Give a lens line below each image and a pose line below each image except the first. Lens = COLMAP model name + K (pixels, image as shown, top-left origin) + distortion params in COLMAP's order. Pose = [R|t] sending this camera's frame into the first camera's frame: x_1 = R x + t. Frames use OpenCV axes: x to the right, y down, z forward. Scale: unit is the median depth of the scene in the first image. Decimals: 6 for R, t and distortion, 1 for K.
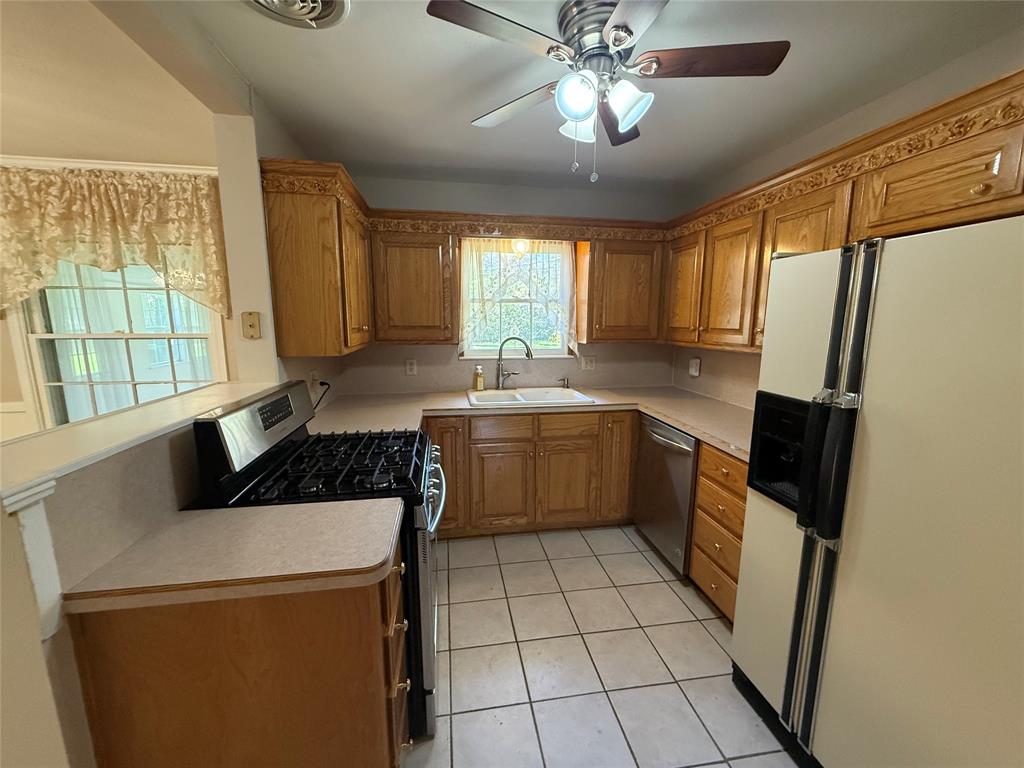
lens RADIAL K [[409.2, 0, 512.0], [0, 409.2, 384.0], [0, 0, 1]] dist [0.001675, -0.000269]
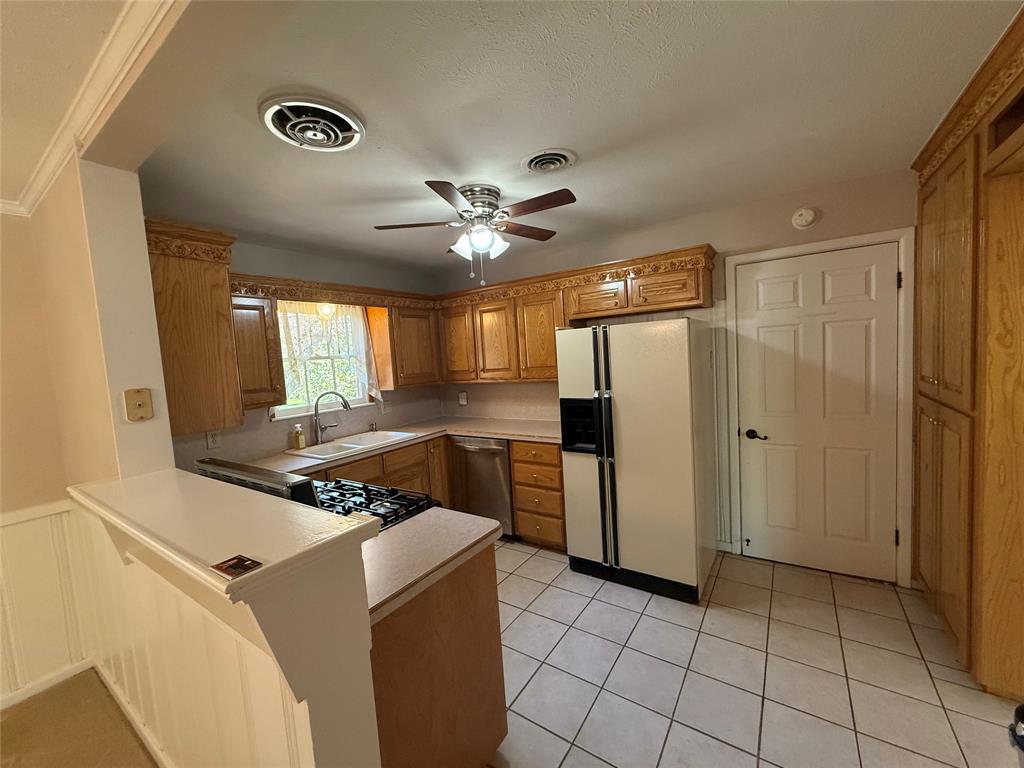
lens RADIAL K [[409.2, 0, 512.0], [0, 409.2, 384.0], [0, 0, 1]] dist [0.001675, -0.000269]
pose [[0.685384, -0.100153, 0.721262, -0.470698], [0.181409, 0.982751, -0.035922, -0.010950], [-0.705223, 0.155464, 0.691731, -0.079308]]
